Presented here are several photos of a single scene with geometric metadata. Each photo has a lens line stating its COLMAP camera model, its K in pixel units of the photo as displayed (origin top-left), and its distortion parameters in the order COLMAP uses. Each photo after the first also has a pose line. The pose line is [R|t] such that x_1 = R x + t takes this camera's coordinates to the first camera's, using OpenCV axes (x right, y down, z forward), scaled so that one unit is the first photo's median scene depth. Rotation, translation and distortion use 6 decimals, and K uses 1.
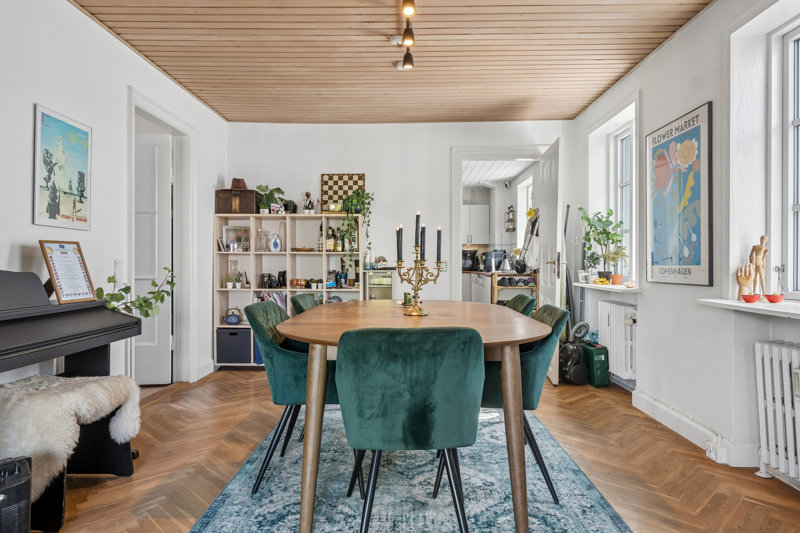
lens RADIAL K [[472.6, 0, 397.8], [0, 472.6, 261.6], [0, 0, 1]] dist [-0.000060, 0.001159]
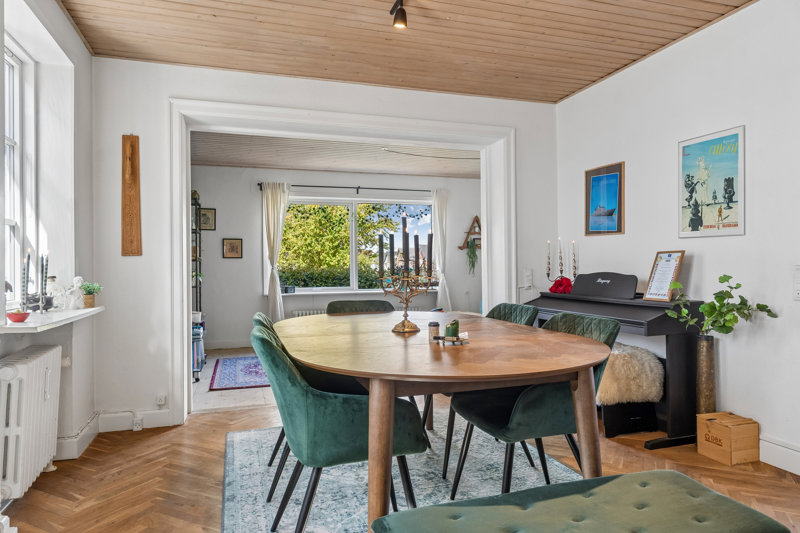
lens RADIAL K [[535.6, 0, 402.8], [0, 535.6, 264.9], [0, 0, 1]] dist [-0.004609, -0.000737]
pose [[-0.941926, 0.003421, -0.335802, 0.263972], [0.004632, 0.999985, -0.002805, -0.004427], [0.335787, -0.004197, -0.941928, 1.348512]]
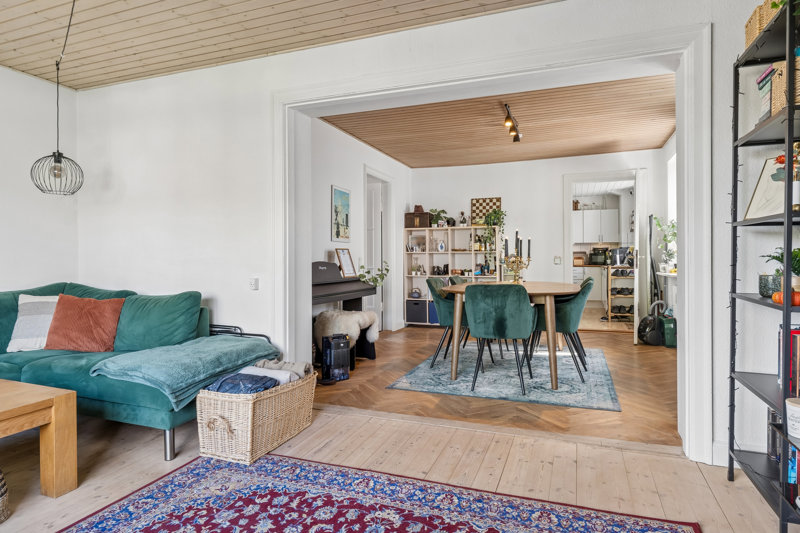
lens RADIAL K [[458.4, 0, 401.1], [0, 458.4, 262.0], [0, 0, 1]] dist [-0.009058, -0.001272]
pose [[0.940574, -0.003965, -0.339564, 0.152502], [0.006367, 0.999962, 0.005960, 0.004126], [0.339528, -0.007768, 0.940564, -0.554245]]
